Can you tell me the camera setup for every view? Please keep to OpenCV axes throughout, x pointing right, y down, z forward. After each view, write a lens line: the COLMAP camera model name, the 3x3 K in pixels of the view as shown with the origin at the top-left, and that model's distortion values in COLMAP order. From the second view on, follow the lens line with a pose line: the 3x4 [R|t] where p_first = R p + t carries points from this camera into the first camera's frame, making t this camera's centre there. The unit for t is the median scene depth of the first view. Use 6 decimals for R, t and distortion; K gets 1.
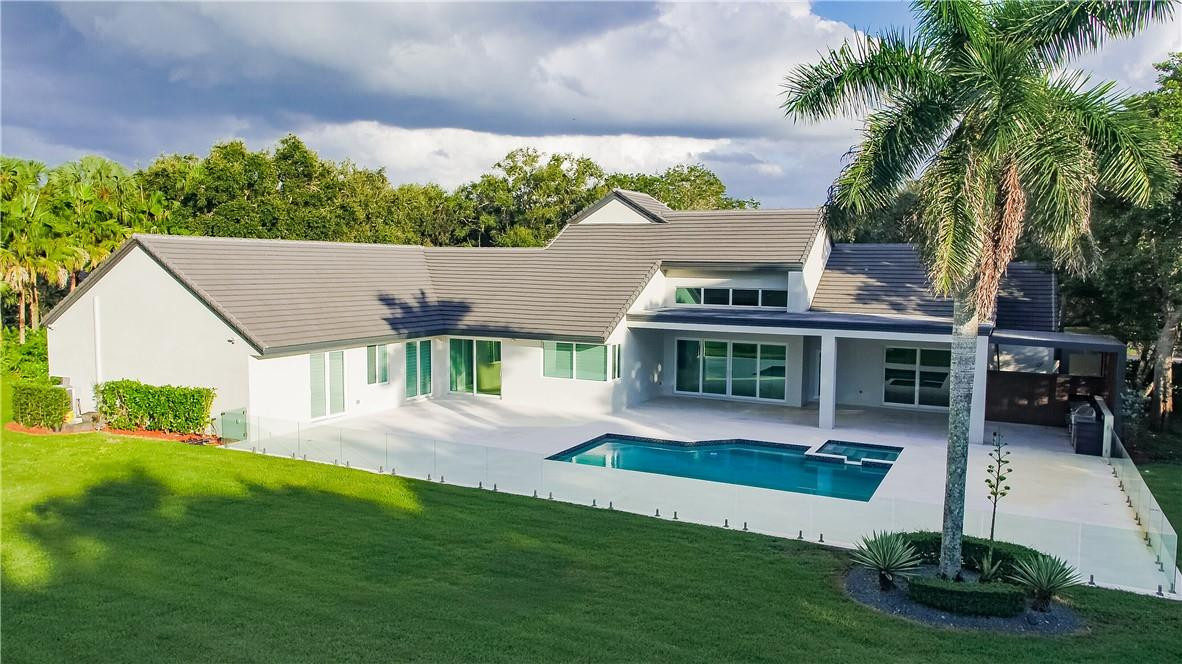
lens RADIAL K [[827.8, 0, 591.0], [0, 827.8, 332.0], [0, 0, 1]] dist [0.004544, 0.004039]
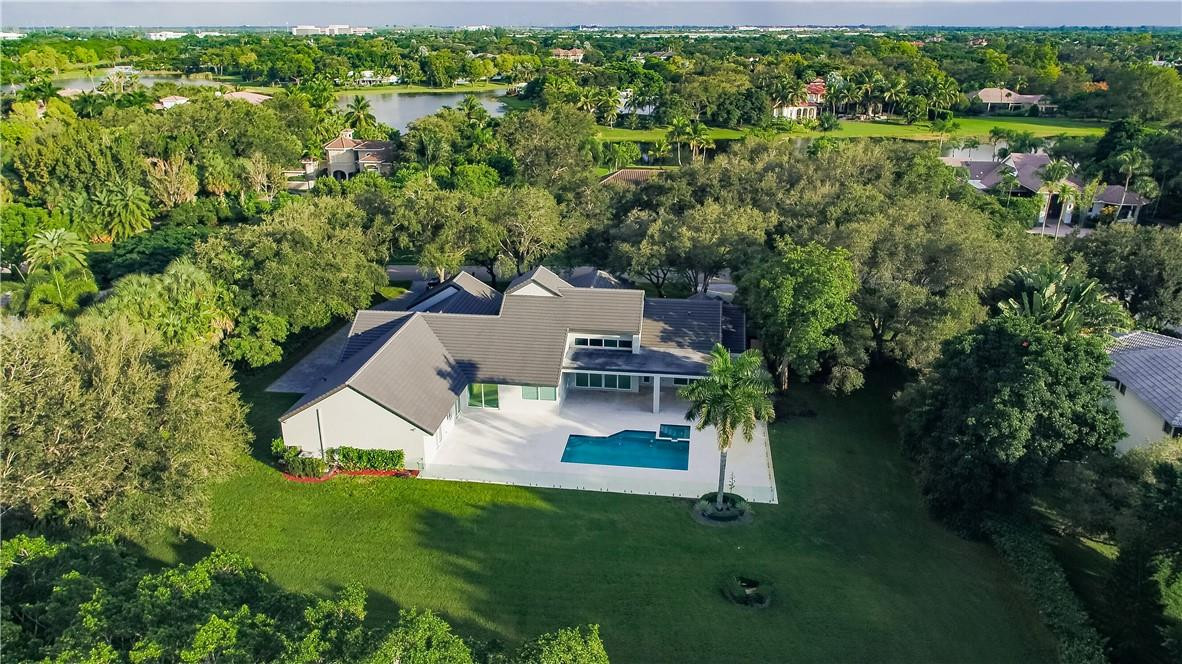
lens RADIAL K [[814.9, 0, 592.1], [0, 814.9, 306.1], [0, 0, 1]] dist [0.001076, 0.002330]
pose [[0.943534, -0.108590, 0.312972, -0.508223], [0.033312, 0.971061, 0.236495, -0.651326], [-0.329596, -0.212715, 0.919847, -0.865850]]
